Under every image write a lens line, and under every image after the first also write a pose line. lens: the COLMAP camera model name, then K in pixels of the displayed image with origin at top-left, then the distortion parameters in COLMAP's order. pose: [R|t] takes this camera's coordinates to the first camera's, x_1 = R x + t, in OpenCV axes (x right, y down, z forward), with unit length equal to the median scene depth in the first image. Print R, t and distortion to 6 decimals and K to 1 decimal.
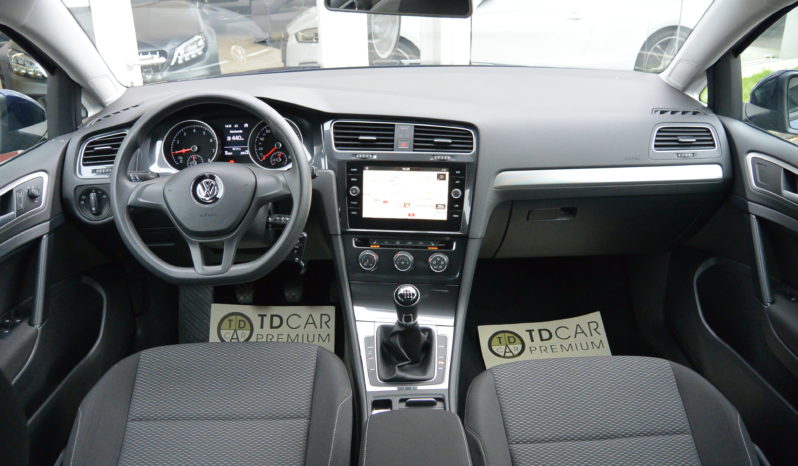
lens RADIAL K [[670.5, 0, 399.0], [0, 670.5, 233.0], [0, 0, 1]] dist [-0.161442, 0.094507]
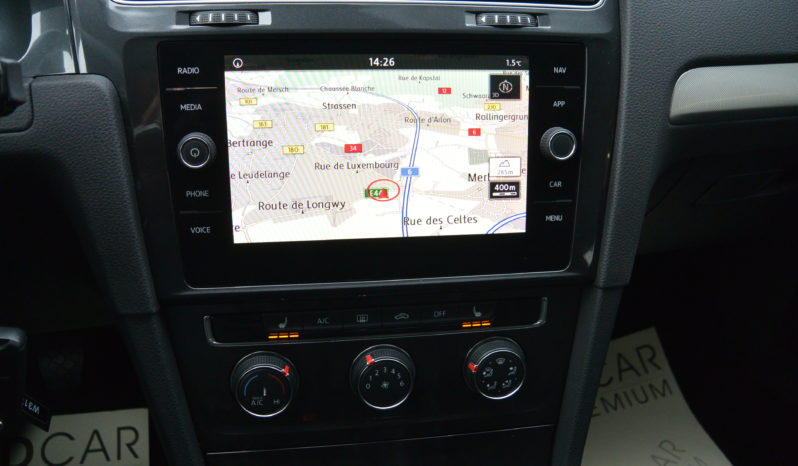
lens RADIAL K [[670.5, 0, 399.0], [0, 670.5, 233.0], [0, 0, 1]] dist [-0.161442, 0.094507]
pose [[0.966398, -0.079691, 0.244386, -0.055446], [0.050293, 0.990974, 0.124262, -0.059134], [-0.252083, -0.107795, 0.961683, 0.727516]]
